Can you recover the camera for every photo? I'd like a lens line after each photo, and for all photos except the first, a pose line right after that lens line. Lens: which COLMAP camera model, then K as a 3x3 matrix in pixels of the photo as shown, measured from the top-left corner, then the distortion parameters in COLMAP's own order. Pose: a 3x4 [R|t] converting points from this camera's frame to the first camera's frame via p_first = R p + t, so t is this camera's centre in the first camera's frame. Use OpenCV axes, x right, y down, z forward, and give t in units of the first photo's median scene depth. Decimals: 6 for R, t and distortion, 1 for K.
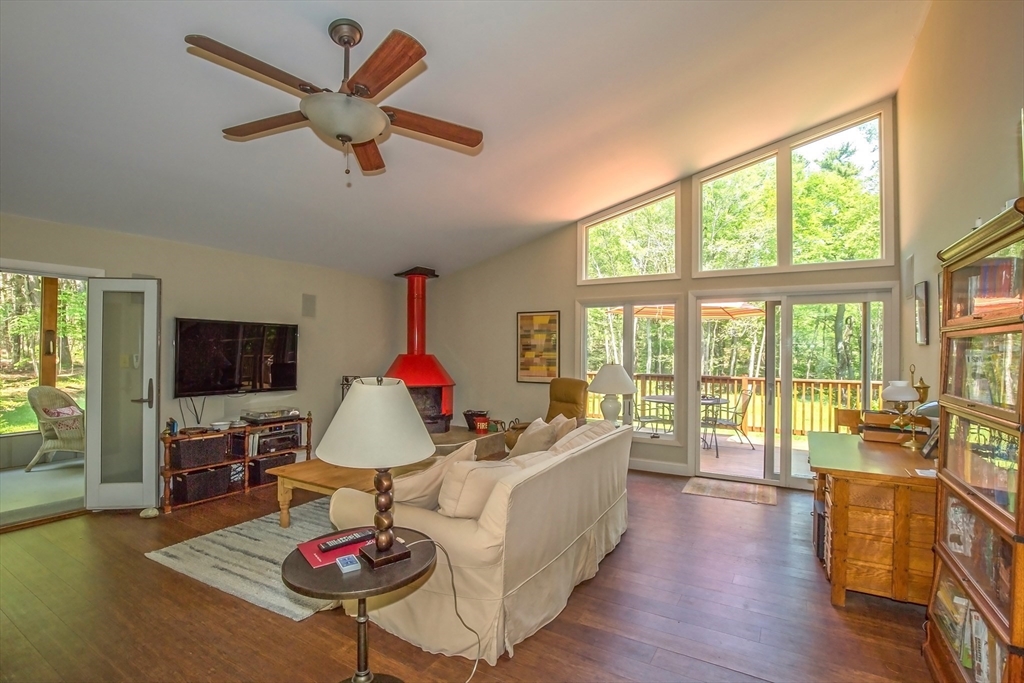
lens RADIAL K [[472.8, 0, 514.6], [0, 472.8, 346.2], [0, 0, 1]] dist [-0.030119, 0.001006]
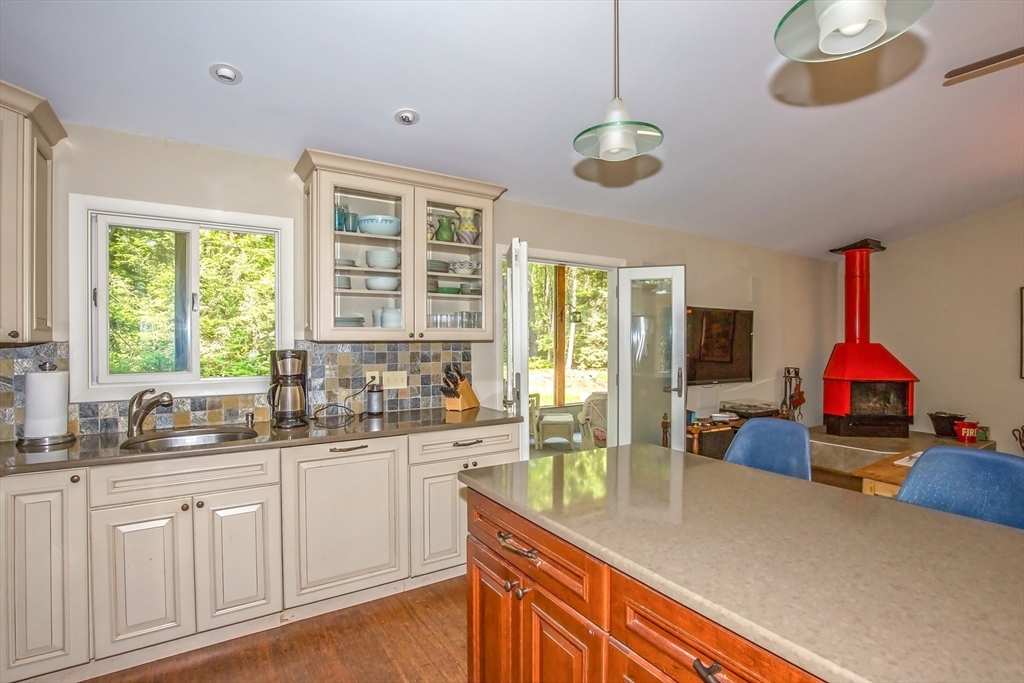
lens RADIAL K [[493.4, 0, 523.7], [0, 493.4, 345.5], [0, 0, 1]] dist [-0.027489, 0.000377]
pose [[0.900856, -0.000609, -0.434118, -0.453234], [0.008536, 0.999831, 0.016311, 0.002888], [0.434035, -0.018399, 0.900708, -0.056250]]
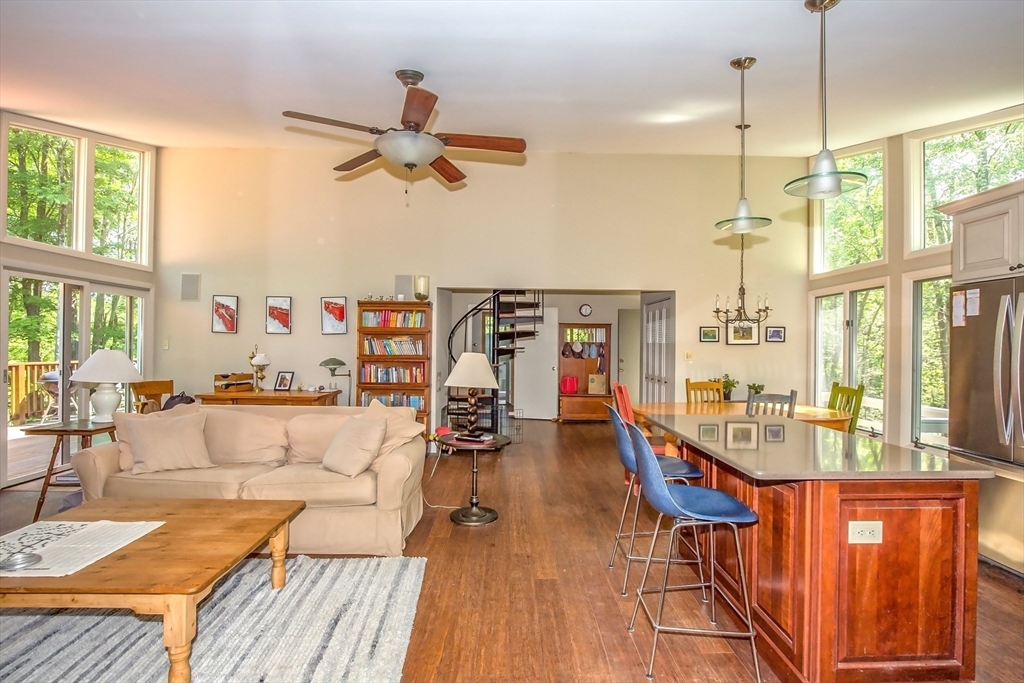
lens RADIAL K [[479.5, 0, 516.8], [0, 479.5, 344.0], [0, 0, 1]] dist [-0.027879, 0.000866]
pose [[-0.526021, -0.011328, 0.850396, -0.724691], [-0.021795, 0.999762, -0.000164, 0.009202], [-0.850192, -0.018621, -0.526143, 0.645030]]
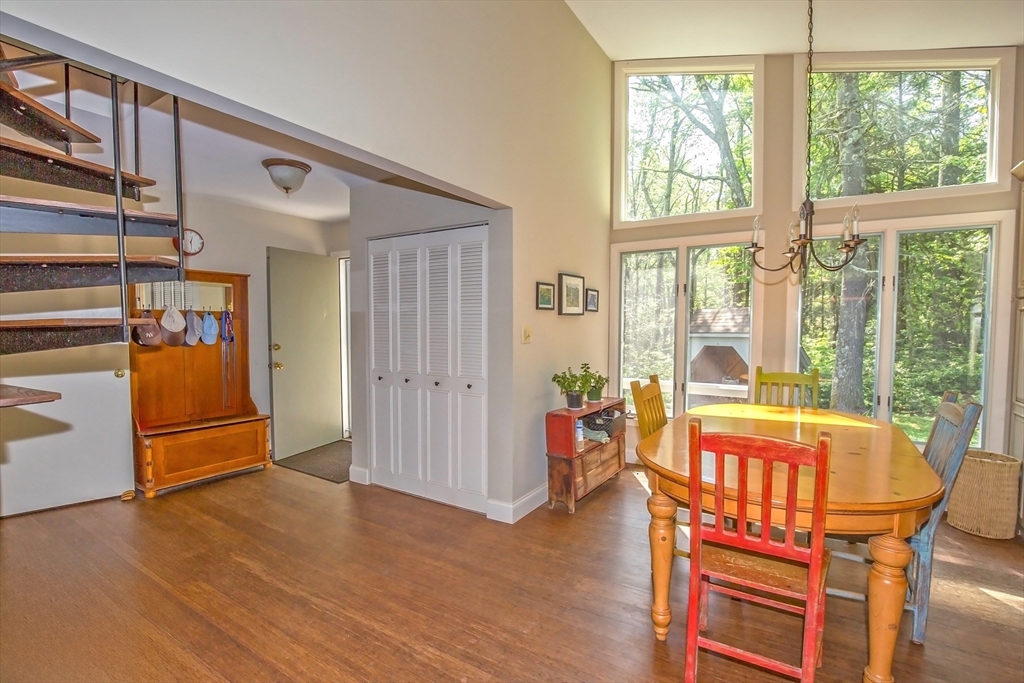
lens RADIAL K [[472.8, 0, 514.6], [0, 472.8, 346.2], [0, 0, 1]] dist [-0.030119, 0.001006]
pose [[-0.999641, -0.013976, 0.022856, 0.015242], [-0.013128, 0.999234, 0.036854, 0.020642], [-0.023353, 0.036541, -0.999059, 0.311709]]
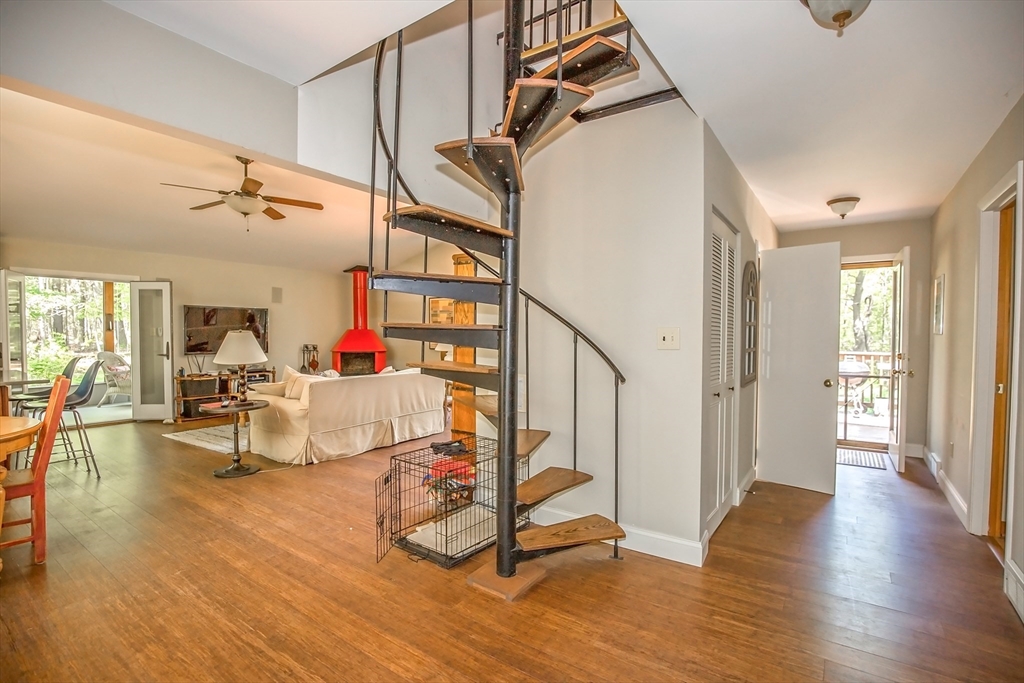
lens RADIAL K [[472.8, 0, 514.6], [0, 472.8, 346.2], [0, 0, 1]] dist [-0.030119, 0.001006]
pose [[0.997387, -0.003196, -0.072168, 0.414334], [0.005889, 0.999293, 0.037125, 0.022043], [0.071998, -0.037452, 0.996701, -0.410989]]
